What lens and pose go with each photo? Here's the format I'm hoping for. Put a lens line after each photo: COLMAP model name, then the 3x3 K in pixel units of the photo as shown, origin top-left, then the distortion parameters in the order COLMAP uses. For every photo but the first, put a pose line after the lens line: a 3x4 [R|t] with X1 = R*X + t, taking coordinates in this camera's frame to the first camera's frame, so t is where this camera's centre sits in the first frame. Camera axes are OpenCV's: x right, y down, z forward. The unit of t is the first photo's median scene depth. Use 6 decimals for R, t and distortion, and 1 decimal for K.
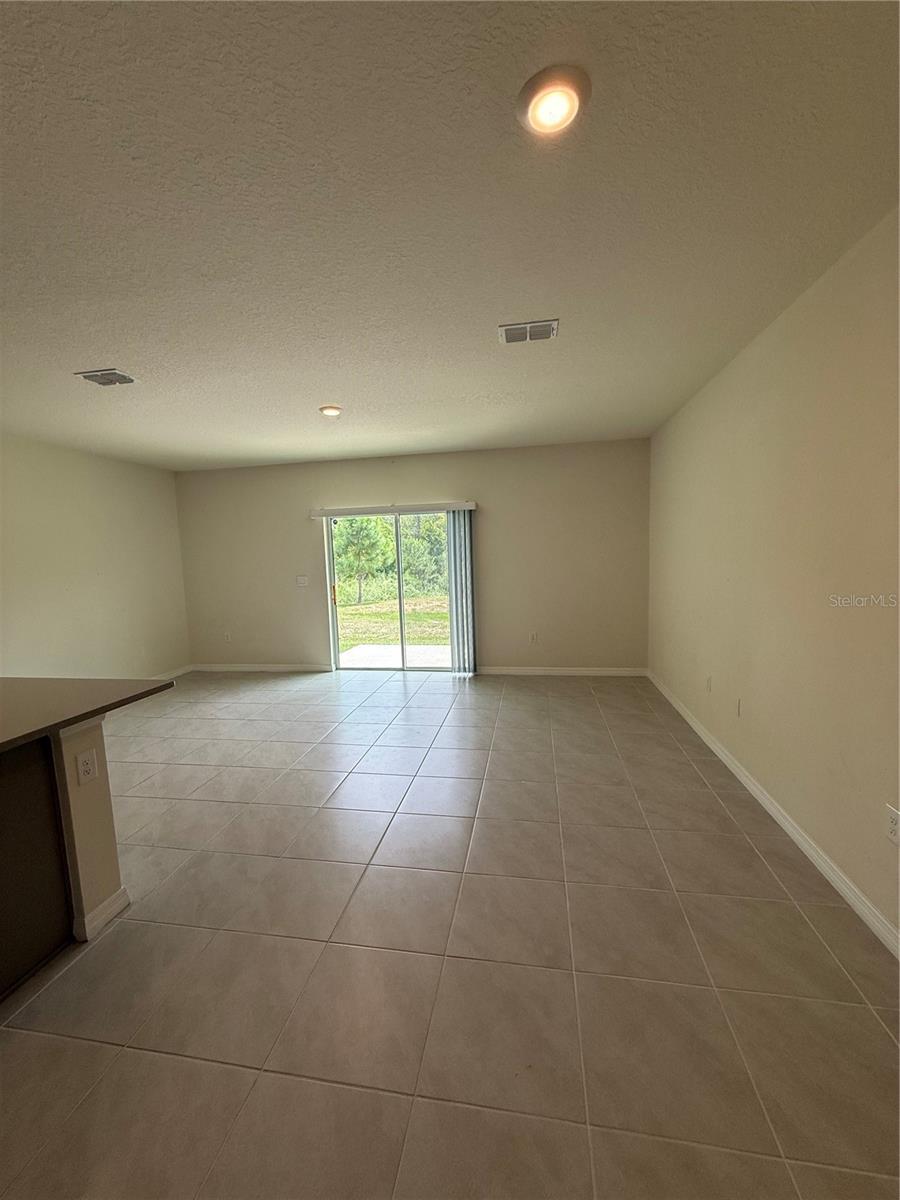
lens RADIAL K [[481.2, 0, 451.6], [0, 481.2, 602.0], [0, 0, 1]] dist [-0.000137, -0.000051]
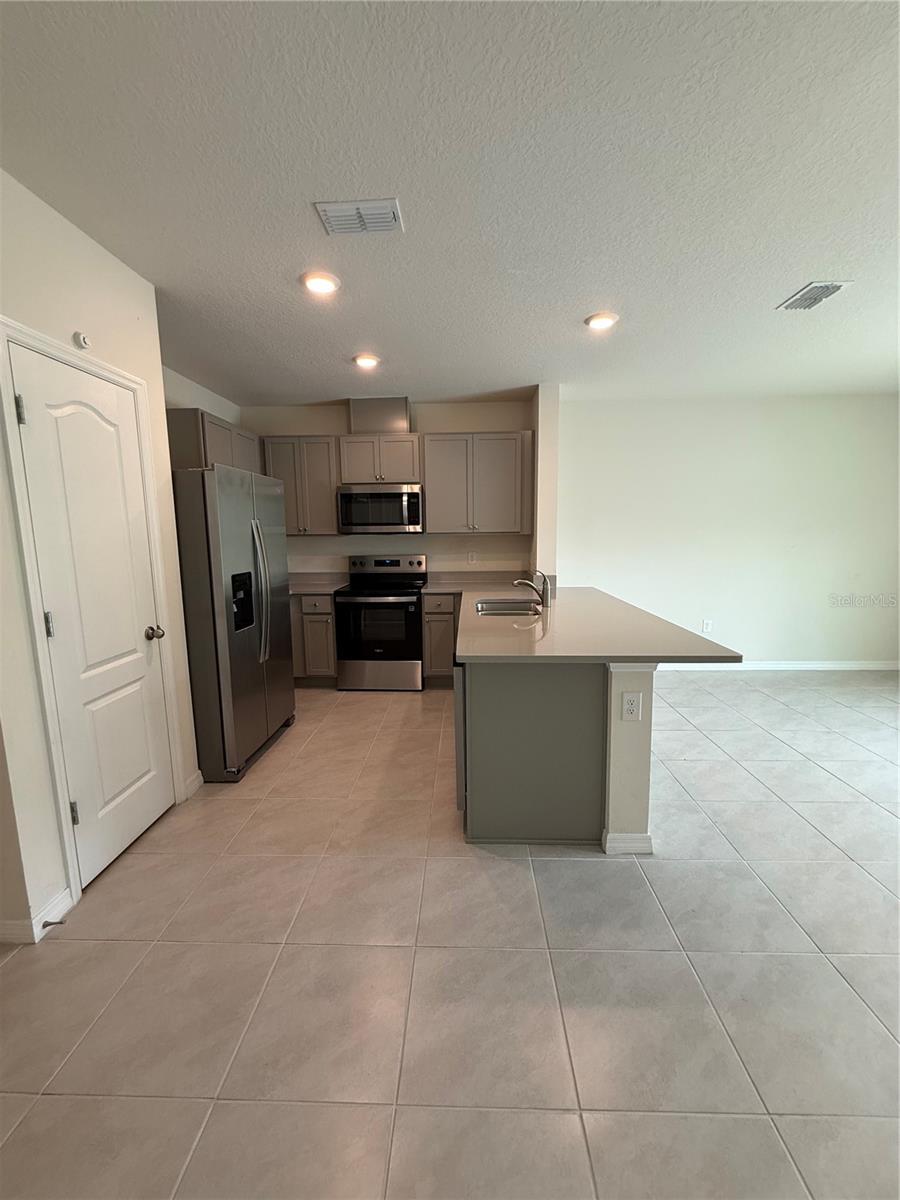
lens RADIAL K [[481.2, 0, 451.4], [0, 481.2, 599.5], [0, 0, 1]] dist [-0.000137, -0.000051]
pose [[0.137179, 0.171698, -0.975552, 0.130999], [-0.096878, 0.982467, 0.159292, -0.014681], [0.985797, 0.072658, 0.151407, 0.305072]]
